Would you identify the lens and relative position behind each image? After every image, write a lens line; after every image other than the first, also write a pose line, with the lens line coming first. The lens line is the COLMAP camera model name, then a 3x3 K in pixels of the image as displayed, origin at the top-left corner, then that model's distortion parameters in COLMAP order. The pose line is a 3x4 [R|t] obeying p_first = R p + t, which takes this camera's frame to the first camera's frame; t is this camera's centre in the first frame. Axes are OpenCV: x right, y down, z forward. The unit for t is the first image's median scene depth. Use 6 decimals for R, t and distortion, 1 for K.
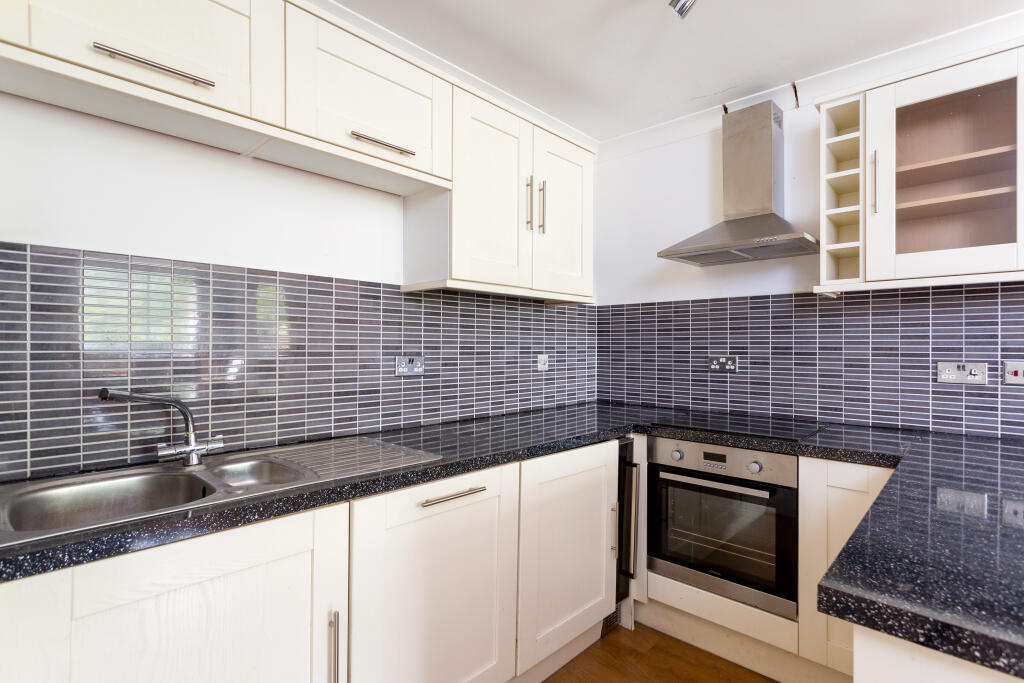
lens RADIAL K [[514.6, 0, 514.4], [0, 514.6, 344.9], [0, 0, 1]] dist [0.018576, 0.003714]
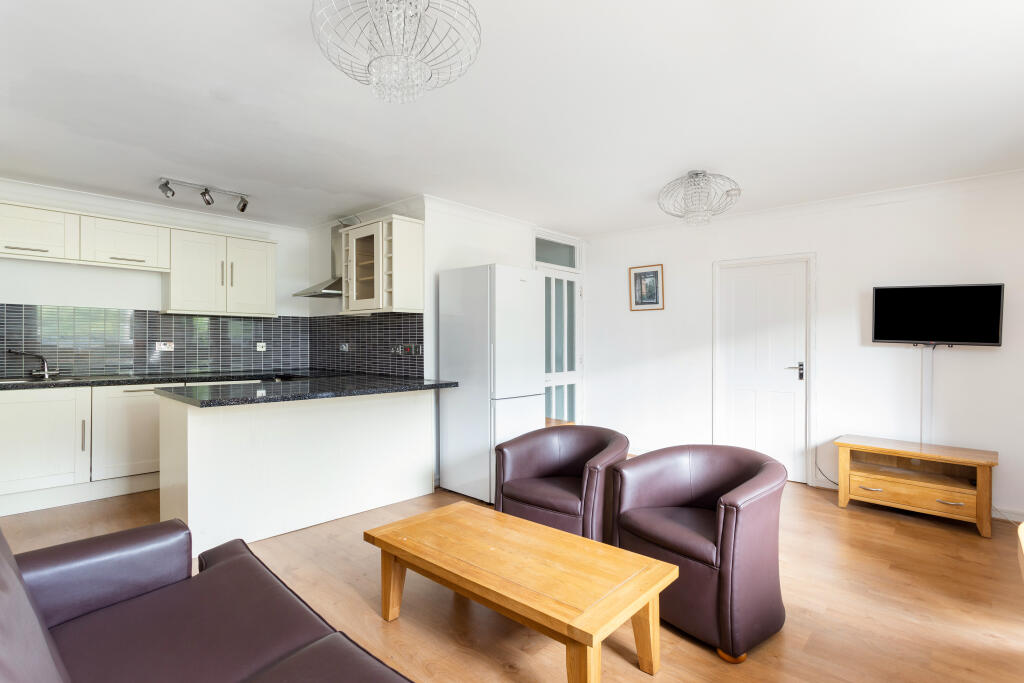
lens RADIAL K [[514.6, 0, 501.1], [0, 514.6, 342.7], [0, 0, 1]] dist [0.018576, 0.003714]
pose [[0.999942, 0.001145, -0.010679, 1.230700], [-0.001126, 0.999998, 0.001749, 0.017661], [0.010681, -0.001737, 0.999941, -1.188804]]
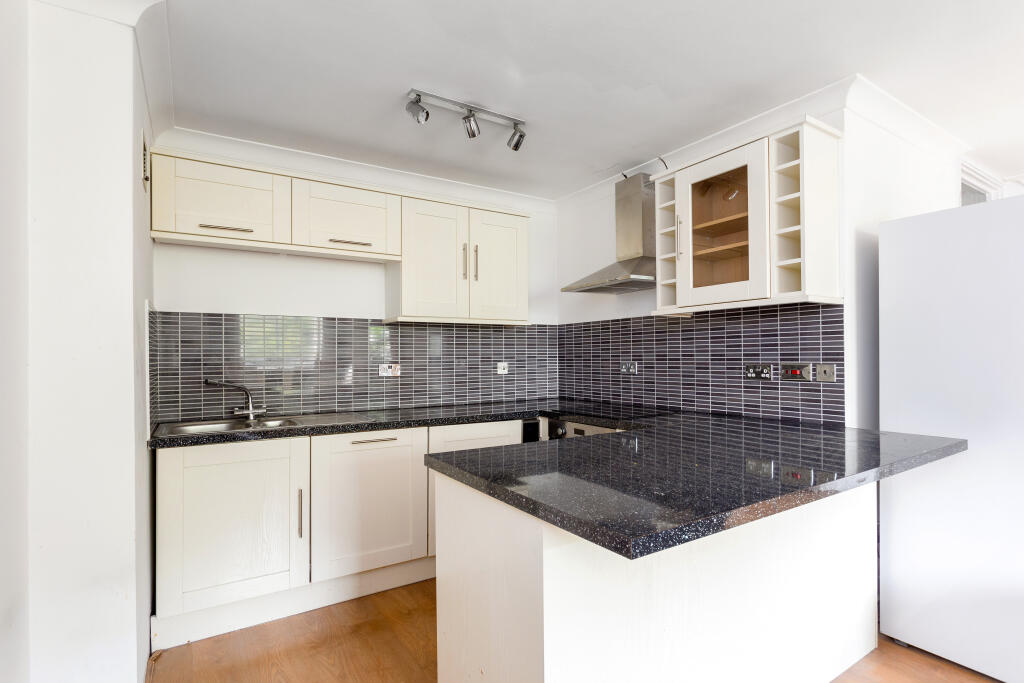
lens RADIAL K [[514.6, 0, 511.4], [0, 514.6, 349.7], [0, 0, 1]] dist [0.018576, 0.003714]
pose [[0.968445, -0.016923, -0.248651, 0.526304], [0.013878, 0.999806, -0.013992, 0.005249], [0.248840, 0.010099, 0.968492, -0.413158]]
